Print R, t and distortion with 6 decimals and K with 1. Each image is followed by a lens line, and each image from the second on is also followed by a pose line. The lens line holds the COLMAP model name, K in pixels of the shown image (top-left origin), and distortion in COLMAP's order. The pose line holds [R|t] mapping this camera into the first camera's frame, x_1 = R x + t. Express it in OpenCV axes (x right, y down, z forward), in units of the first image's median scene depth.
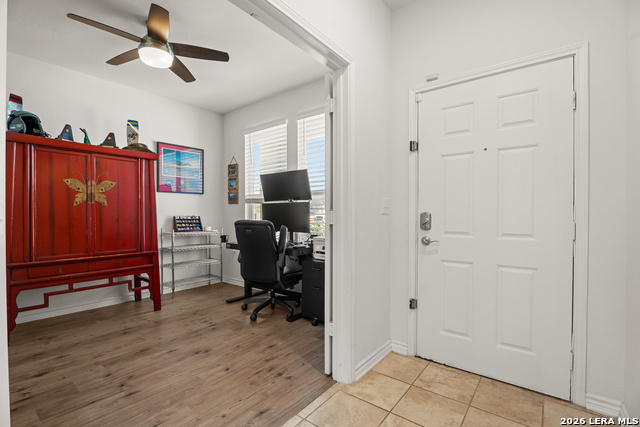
lens RADIAL K [[293.5, 0, 315.1], [0, 293.5, 214.6], [0, 0, 1]] dist [-0.009033, -0.001306]
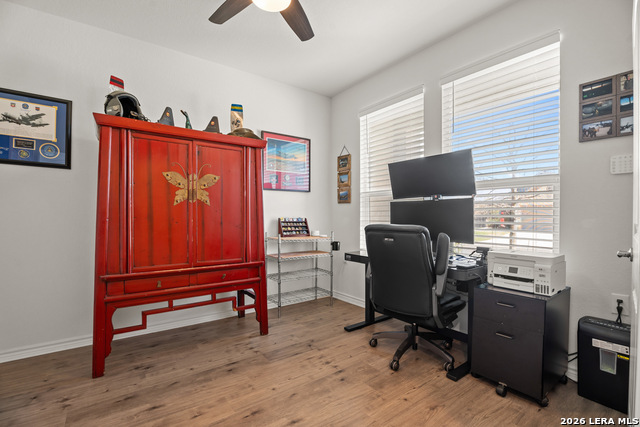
lens RADIAL K [[293.5, 0, 321.7], [0, 293.5, 217.2], [0, 0, 1]] dist [-0.009033, -0.001306]
pose [[0.967483, 0.004191, -0.252902, -0.199499], [-0.003606, 0.999990, 0.002775, 0.000041], [0.252911, -0.001773, 0.967488, 0.282782]]
